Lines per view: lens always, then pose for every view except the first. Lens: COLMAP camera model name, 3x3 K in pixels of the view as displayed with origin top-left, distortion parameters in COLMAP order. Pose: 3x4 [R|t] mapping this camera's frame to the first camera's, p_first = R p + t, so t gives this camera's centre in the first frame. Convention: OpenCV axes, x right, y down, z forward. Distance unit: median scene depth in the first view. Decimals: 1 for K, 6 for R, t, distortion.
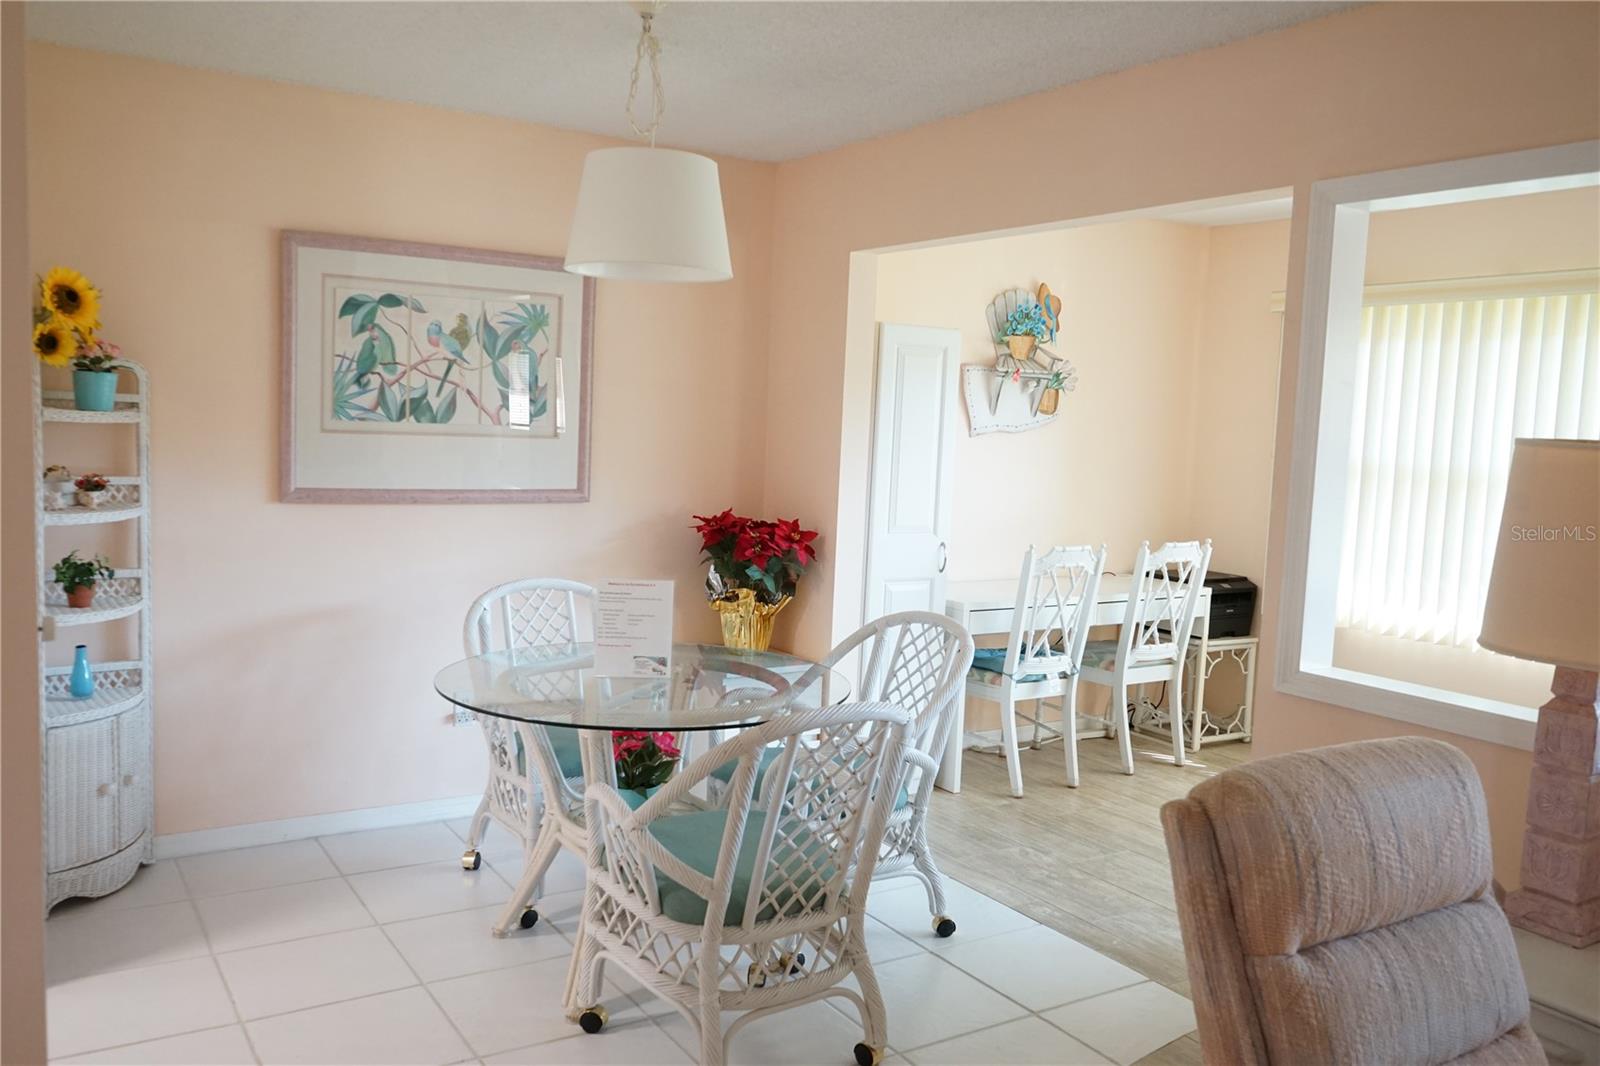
lens RADIAL K [[1318.7, 0, 803.4], [0, 1318.7, 537.1], [0, 0, 1]] dist [0.004168, 0.007053]
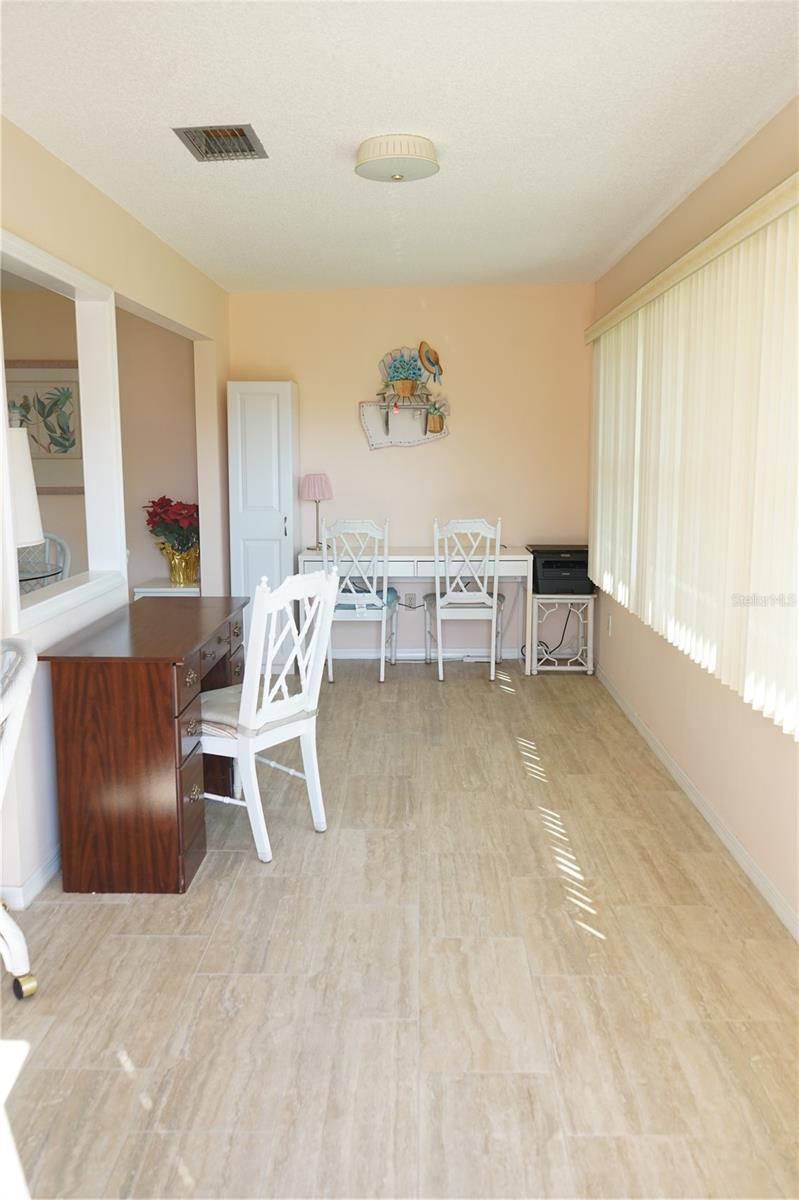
lens RADIAL K [[989.0, 0, 405.7], [0, 989.0, 599.3], [0, 0, 1]] dist [0.004168, 0.007053]
pose [[0.830135, 0.040491, -0.556090, 0.796815], [-0.016173, 0.998689, 0.048575, 0.037822], [0.557327, -0.031330, 0.829702, 0.081311]]
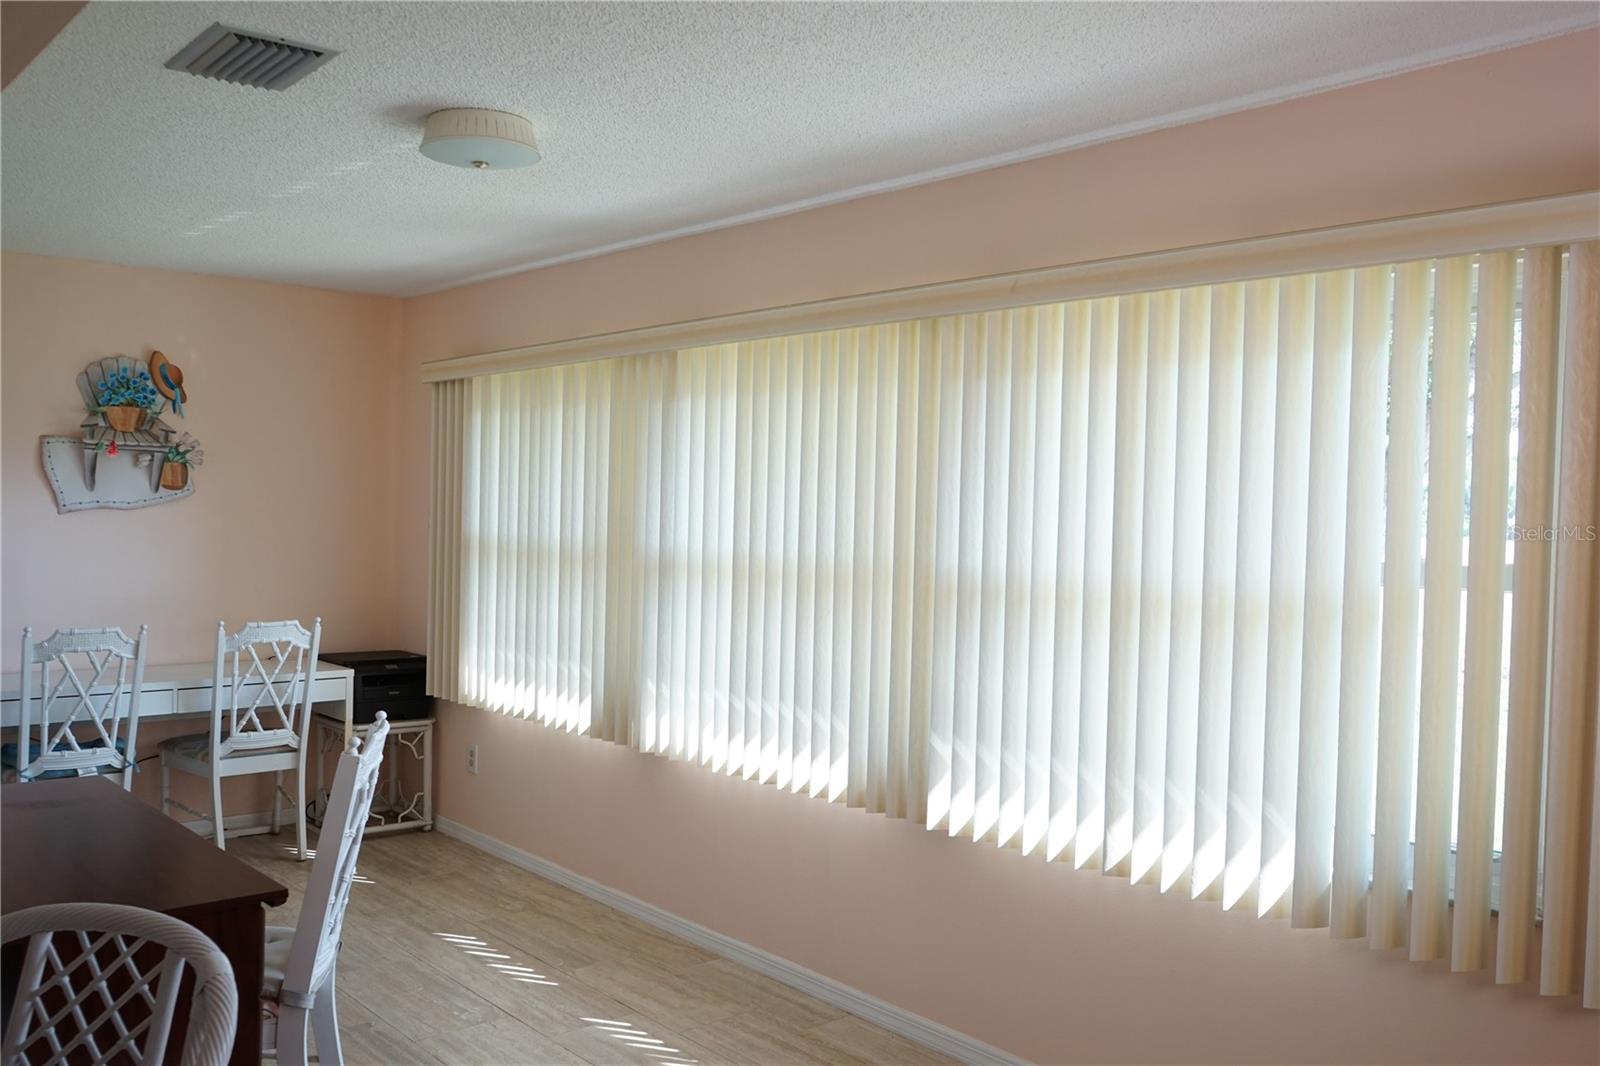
lens RADIAL K [[1318.7, 0, 802.7], [0, 1318.7, 538.8], [0, 0, 1]] dist [0.004168, 0.007053]
pose [[0.987430, -0.017816, 0.157051, 0.498058], [0.028669, 0.997333, -0.067114, 0.018558], [-0.155436, 0.070773, 0.985307, 0.004474]]
